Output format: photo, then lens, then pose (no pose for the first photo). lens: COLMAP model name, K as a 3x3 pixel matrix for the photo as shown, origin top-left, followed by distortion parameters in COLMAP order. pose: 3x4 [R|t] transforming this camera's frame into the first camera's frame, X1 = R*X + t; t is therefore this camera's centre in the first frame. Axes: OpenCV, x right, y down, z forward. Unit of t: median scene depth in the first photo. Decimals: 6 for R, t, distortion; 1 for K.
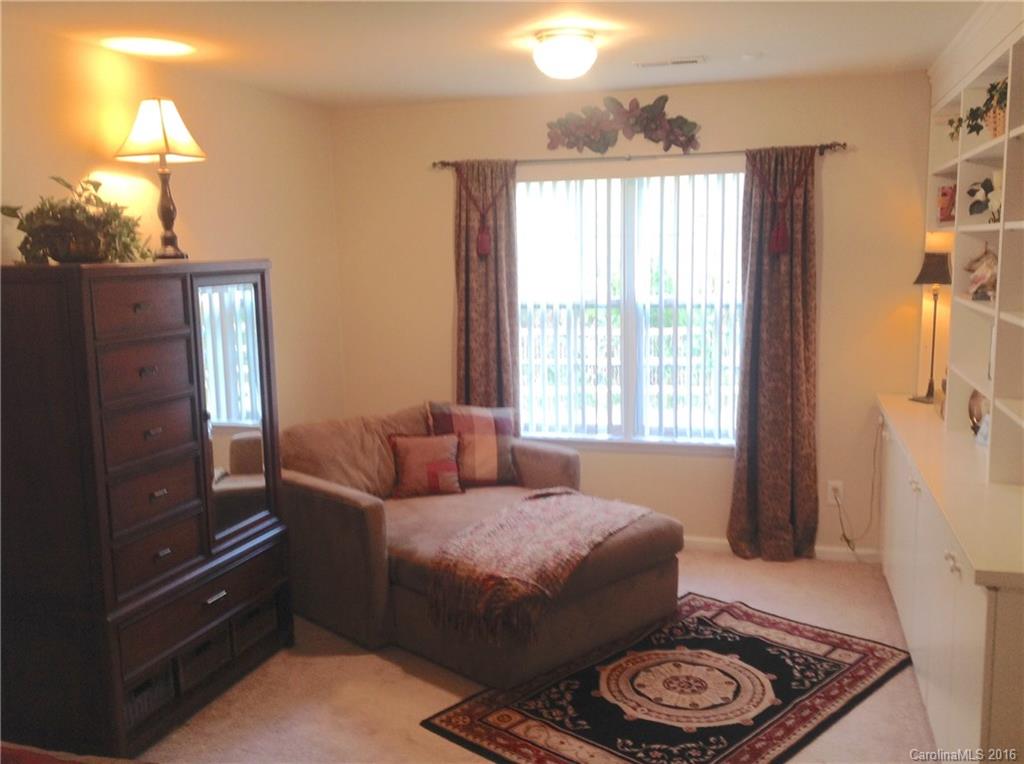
lens RADIAL K [[966.6, 0, 507.1], [0, 966.6, 386.5], [0, 0, 1]] dist [0.151751, 0.000000]
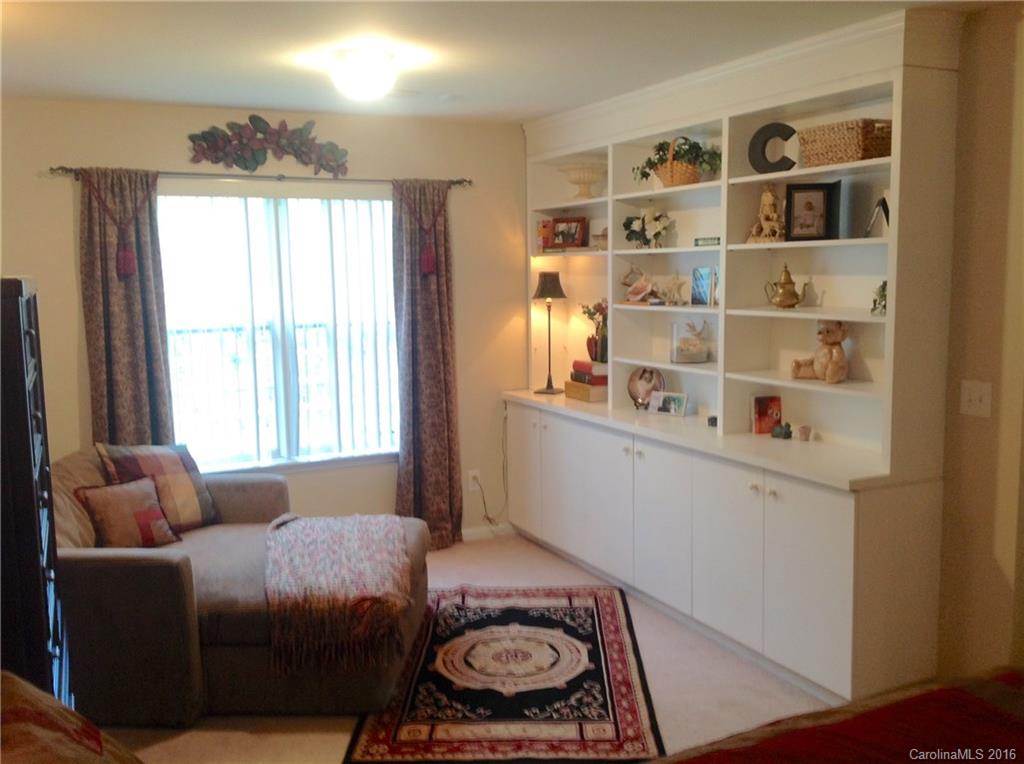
lens RADIAL K [[966.6, 0, 506.6], [0, 966.6, 382.9], [0, 0, 1]] dist [0.151751, 0.000000]
pose [[0.762978, -0.080181, 0.641432, -0.371746], [0.101822, 0.994797, 0.003235, -0.006178], [-0.638354, 0.062843, 0.767173, 0.101588]]
